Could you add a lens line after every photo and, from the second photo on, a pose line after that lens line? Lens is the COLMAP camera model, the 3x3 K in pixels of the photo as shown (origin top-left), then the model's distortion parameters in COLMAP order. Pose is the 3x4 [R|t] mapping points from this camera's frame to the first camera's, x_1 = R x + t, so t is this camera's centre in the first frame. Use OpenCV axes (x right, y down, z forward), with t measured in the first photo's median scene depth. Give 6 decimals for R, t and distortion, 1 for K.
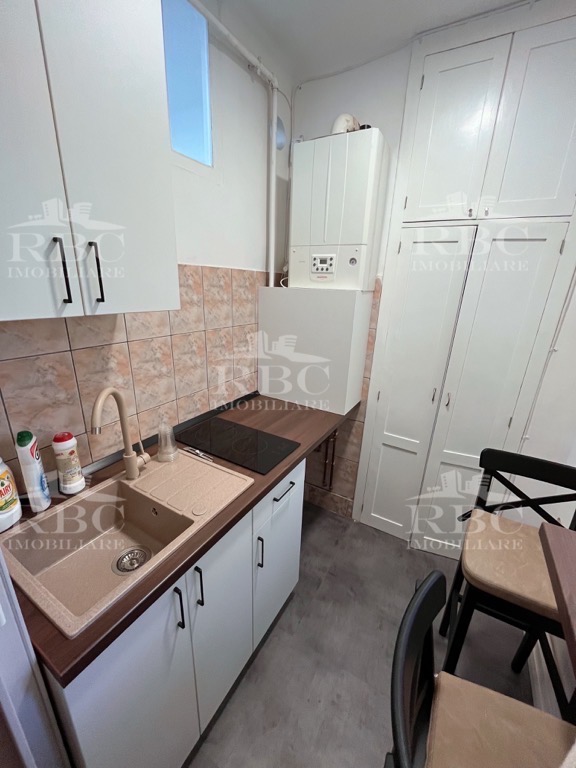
lens RADIAL K [[310.6, 0, 285.5], [0, 310.6, 384.4], [0, 0, 1]] dist [-0.001771, -0.000478]
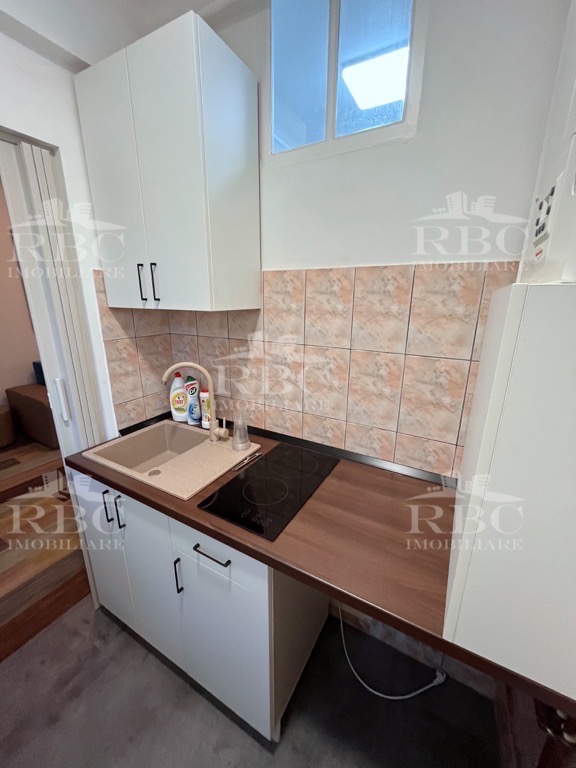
lens RADIAL K [[310.6, 0, 286.4], [0, 310.6, 384.5], [0, 0, 1]] dist [-0.001771, -0.000478]
pose [[0.024795, 0.271353, -0.962160, 0.523178], [-0.295842, 0.921338, 0.252217, -0.245196], [0.954915, 0.278394, 0.103122, 0.803504]]
